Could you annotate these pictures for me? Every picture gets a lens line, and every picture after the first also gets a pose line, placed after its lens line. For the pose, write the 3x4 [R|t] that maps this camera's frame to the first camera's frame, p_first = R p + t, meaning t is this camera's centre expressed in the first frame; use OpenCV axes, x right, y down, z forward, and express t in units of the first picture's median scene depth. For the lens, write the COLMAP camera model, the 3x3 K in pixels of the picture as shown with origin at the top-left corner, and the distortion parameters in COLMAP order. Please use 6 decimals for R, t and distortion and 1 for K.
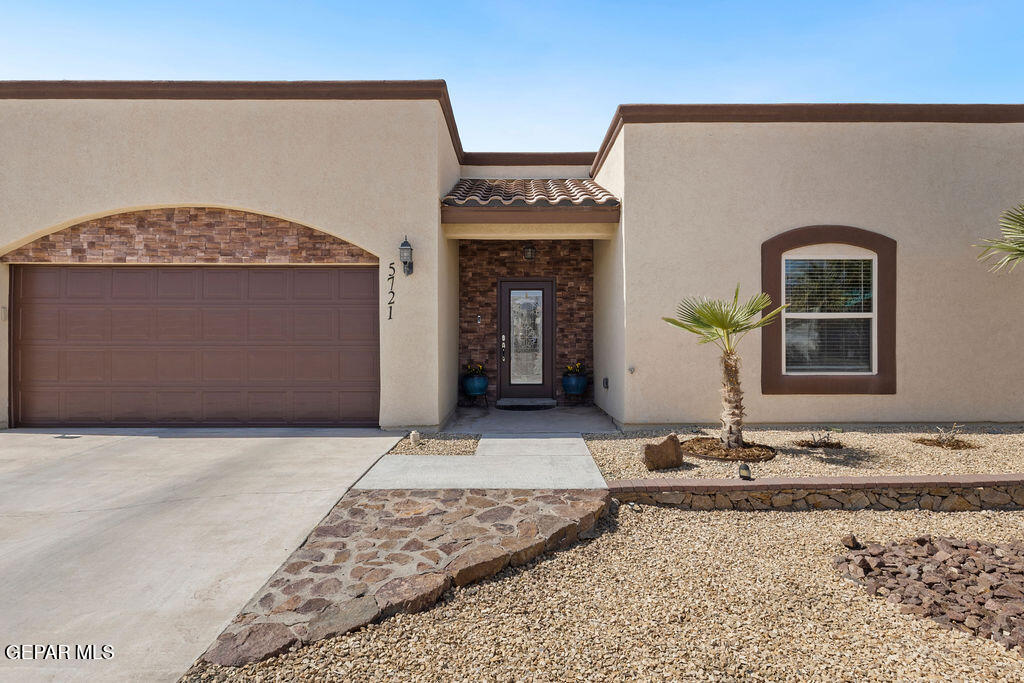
lens RADIAL K [[610.3, 0, 512.0], [0, 610.3, 341.5], [0, 0, 1]] dist [0.002013, 0.000496]
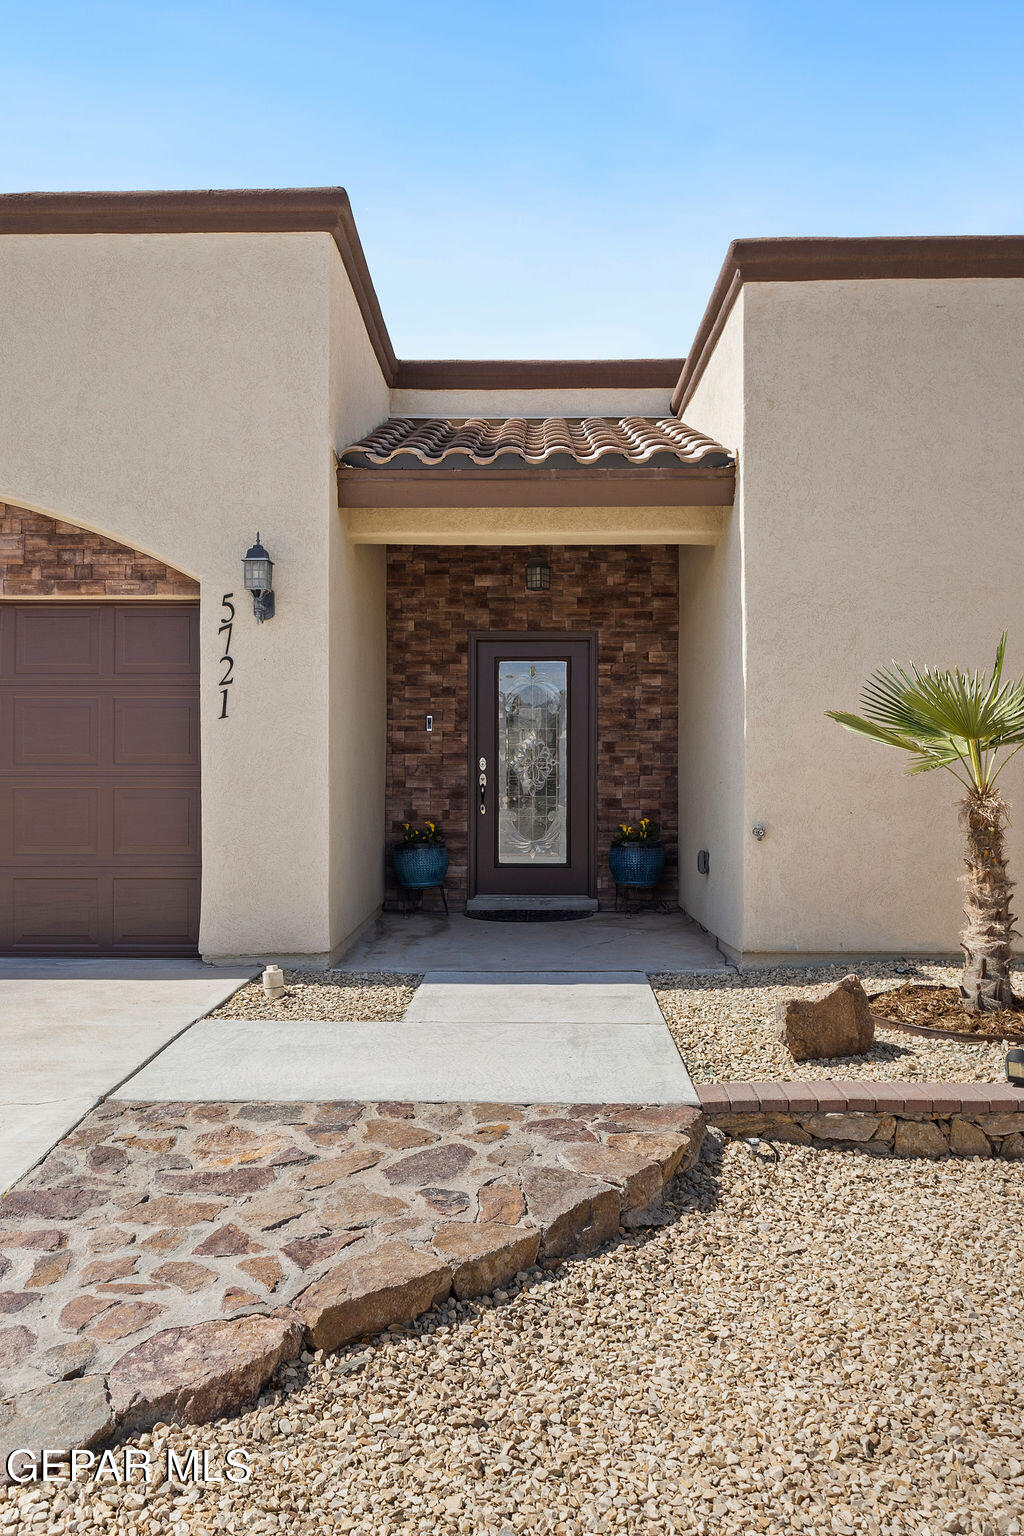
lens RADIAL K [[1254.2, 0, 492.2], [0, 1254.2, 776.4], [0, 0, 1]] dist [0.011736, -0.001259]
pose [[0.999717, 0.002765, -0.023632, 0.021305], [-0.002837, 0.999991, -0.003008, 0.008621], [0.023624, 0.003074, 0.999716, 0.073311]]
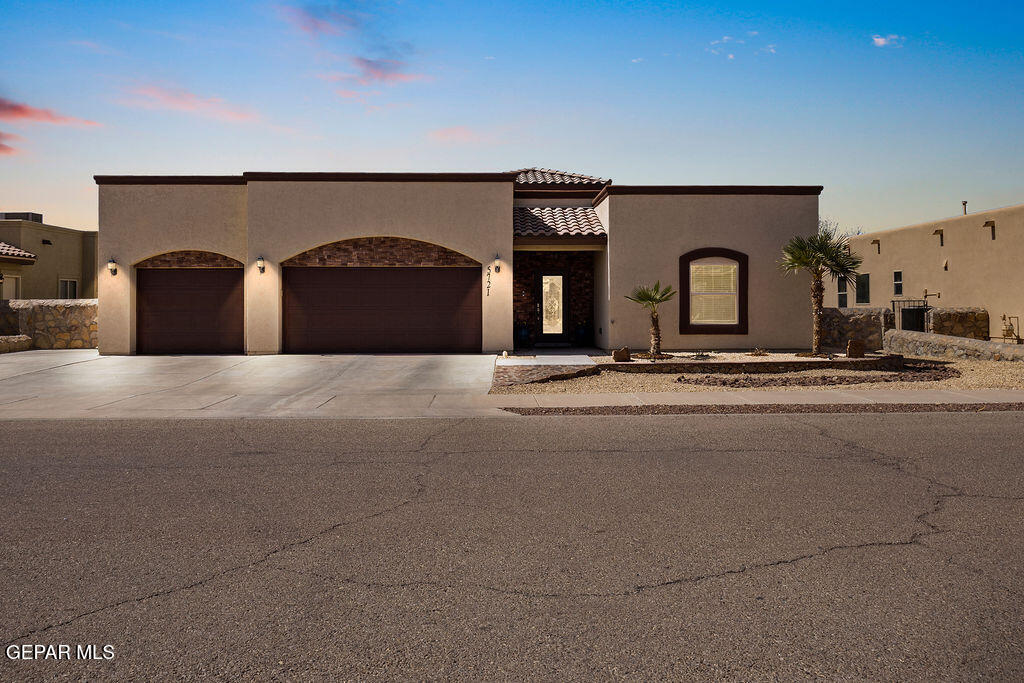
lens RADIAL K [[777.5, 0, 509.5], [0, 777.5, 314.7], [0, 0, 1]] dist [-0.001155, 0.000312]
pose [[0.999856, -0.001155, 0.016914, -0.170924], [0.001024, 0.999969, 0.007761, 0.004185], [-0.016923, -0.007742, 0.999827, -1.440953]]
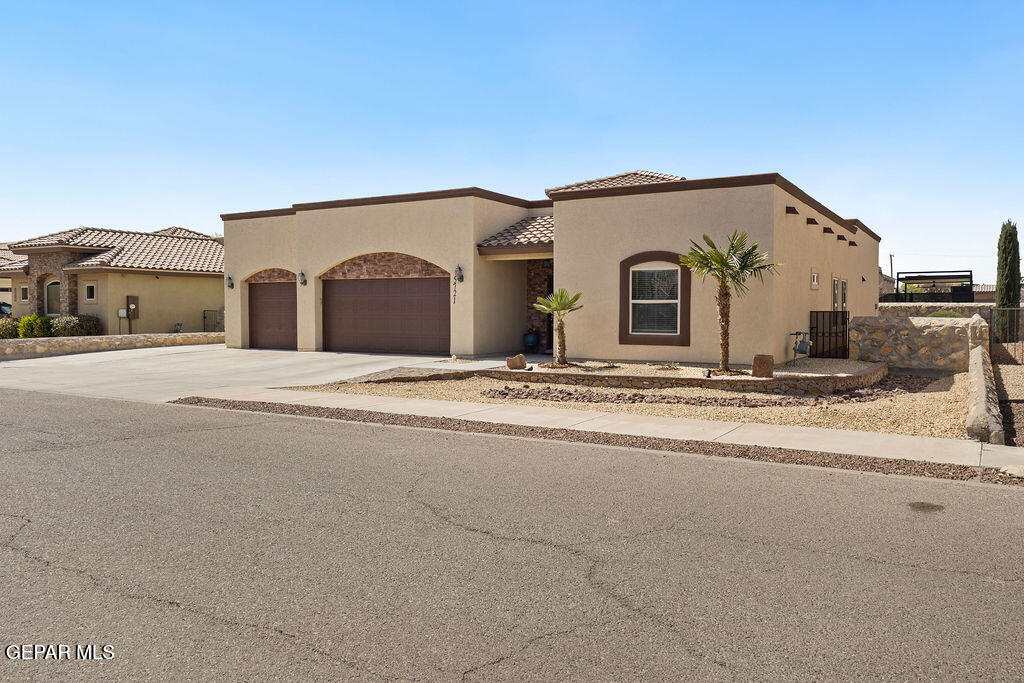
lens RADIAL K [[777.5, 0, 509.5], [0, 777.5, 314.7], [0, 0, 1]] dist [-0.001155, 0.000312]
pose [[0.855169, 0.005858, -0.518316, 1.318865], [-0.004933, 0.999983, 0.003163, -0.007581], [0.518325, -0.000148, 0.855184, -1.154981]]
